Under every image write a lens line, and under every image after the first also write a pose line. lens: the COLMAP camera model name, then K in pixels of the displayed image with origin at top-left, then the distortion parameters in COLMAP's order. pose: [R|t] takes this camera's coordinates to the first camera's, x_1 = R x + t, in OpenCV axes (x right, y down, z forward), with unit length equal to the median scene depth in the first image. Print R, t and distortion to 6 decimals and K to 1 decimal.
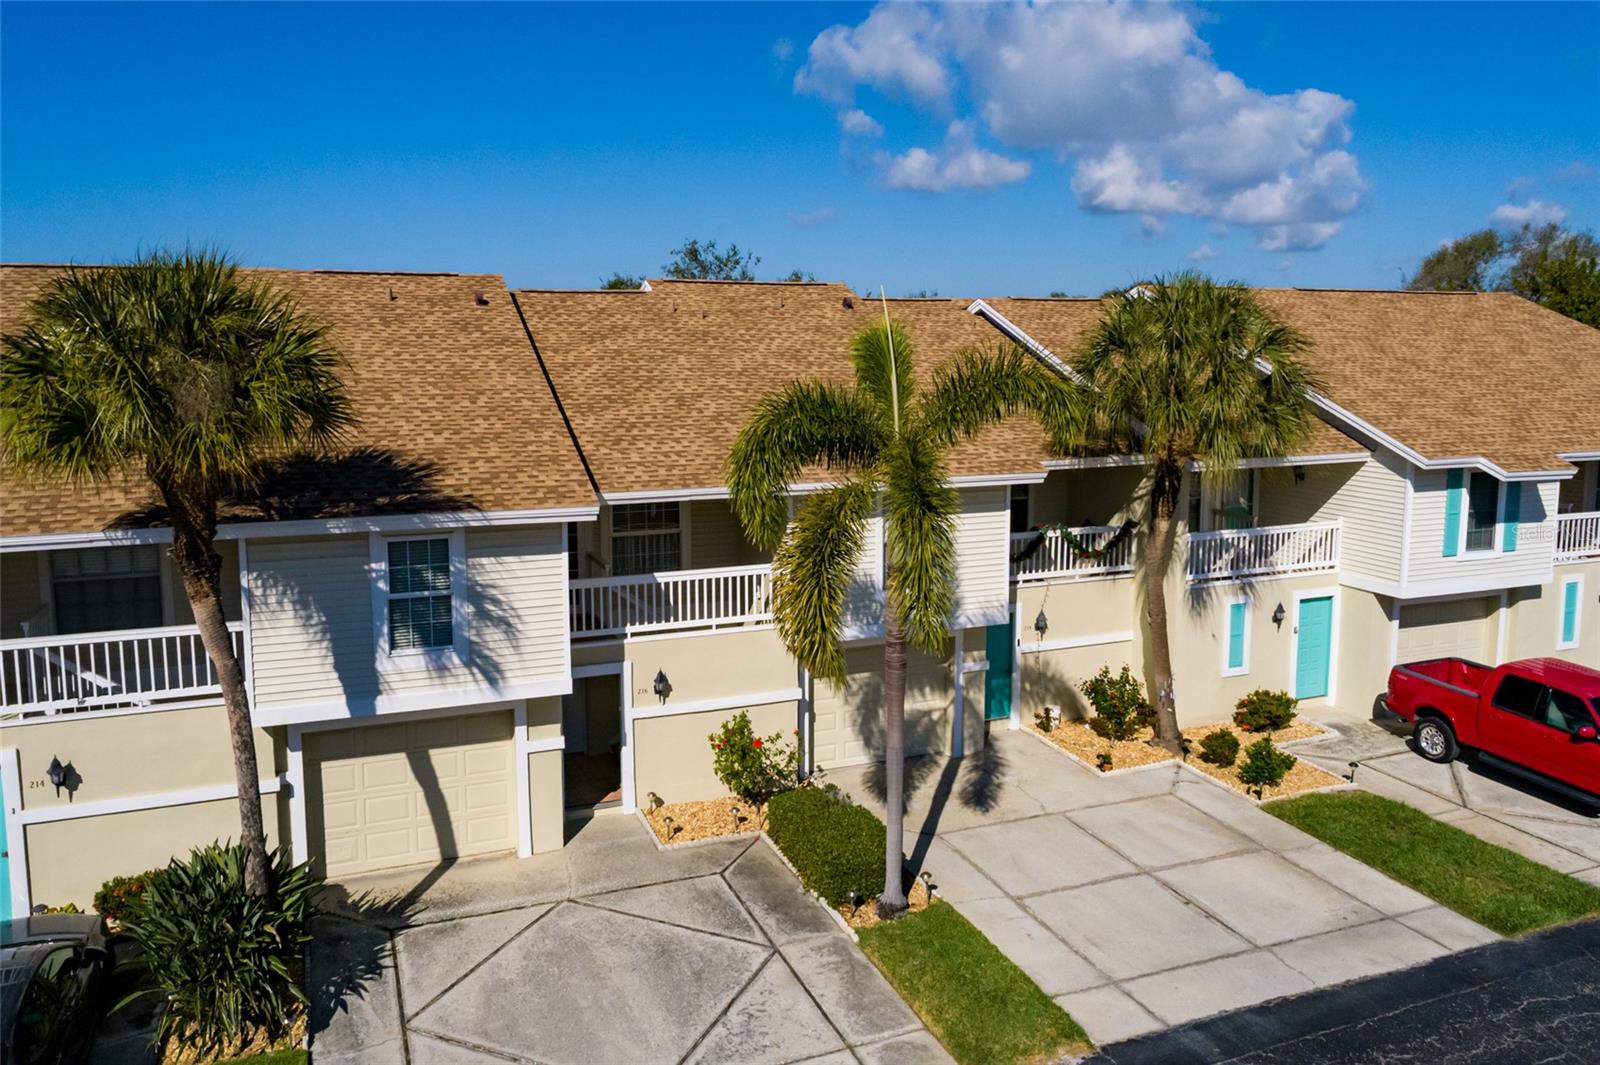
lens RADIAL K [[1186.0, 0, 799.3], [0, 1186.0, 485.1], [0, 0, 1]] dist [-0.003148, 0.008669]
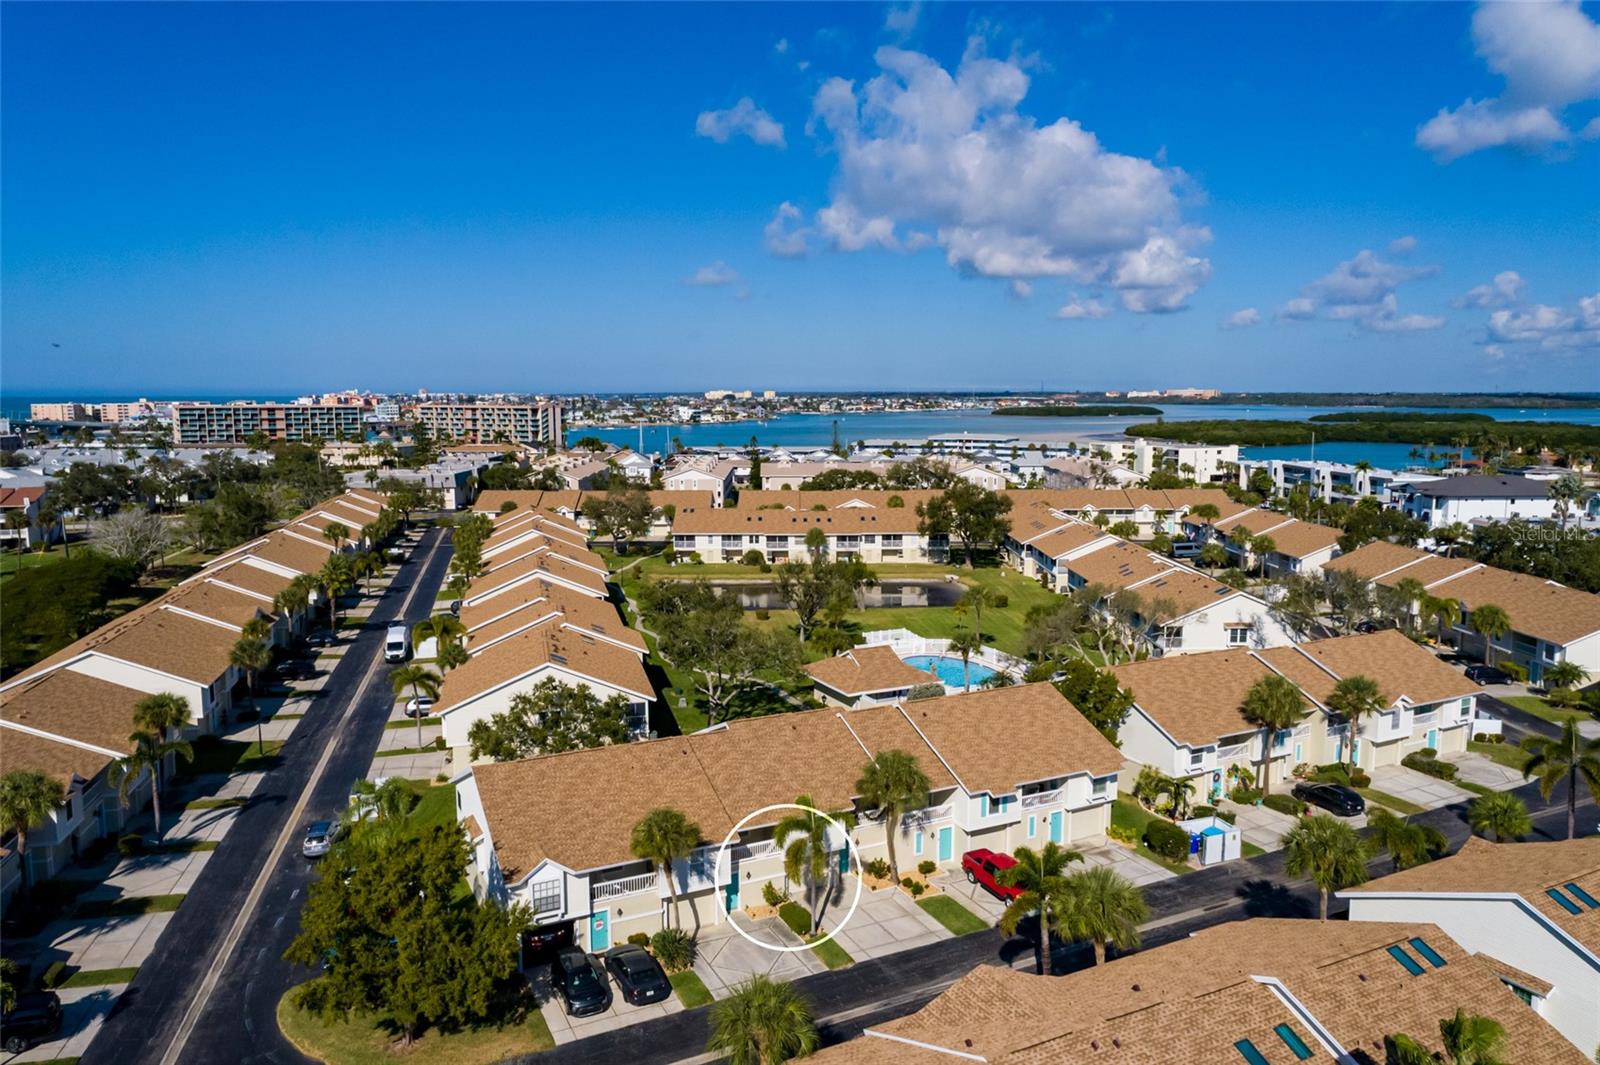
lens RADIAL K [[1093.3, 0, 800.0], [0, 1093.3, 532.5], [0, 0, 1]] dist [-0.005672, 0.013108]
pose [[0.996680, -0.010222, 0.080774, -0.243685], [0.009816, 0.999937, 0.005430, -0.998015], [-0.080824, -0.004619, 0.996718, -2.605437]]
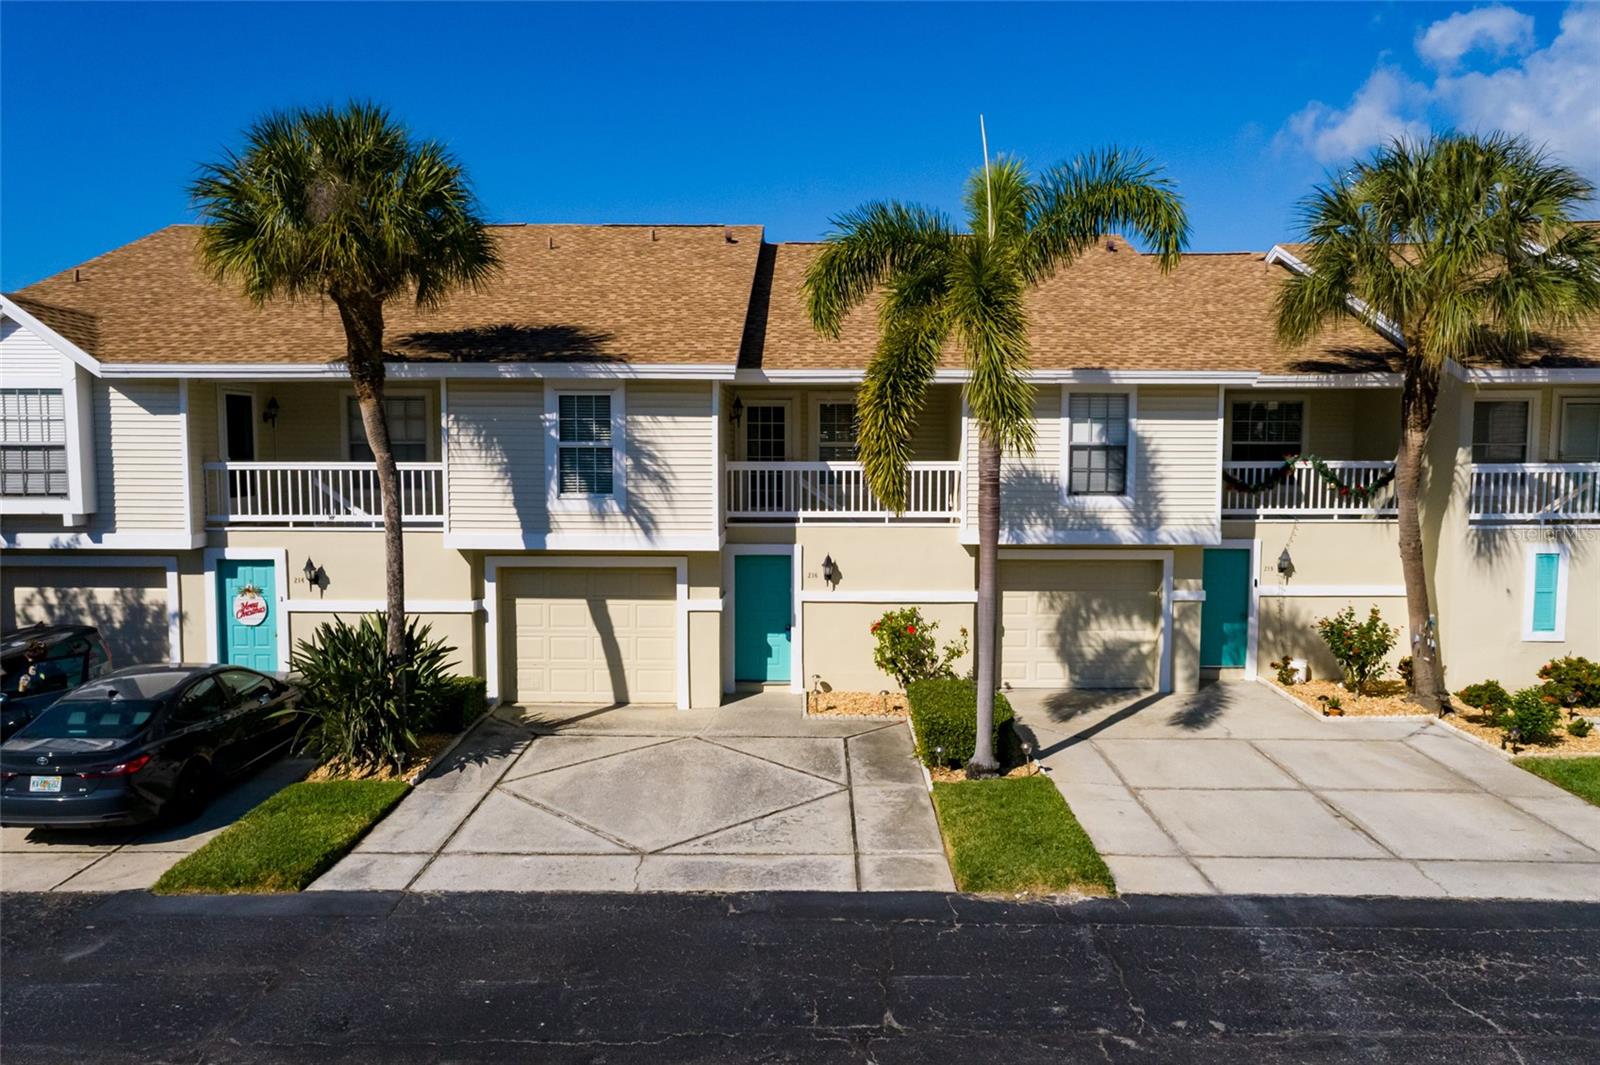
lens RADIAL K [[1139.2, 0, 800.0], [0, 1139.2, 532.5], [0, 0, 1]] dist [-0.008849, 0.020903]
pose [[0.920813, 0.034223, -0.388499, 0.270674], [-0.049486, 0.998344, -0.029344, 0.184743], [0.386851, 0.046246, 0.920982, 0.084606]]
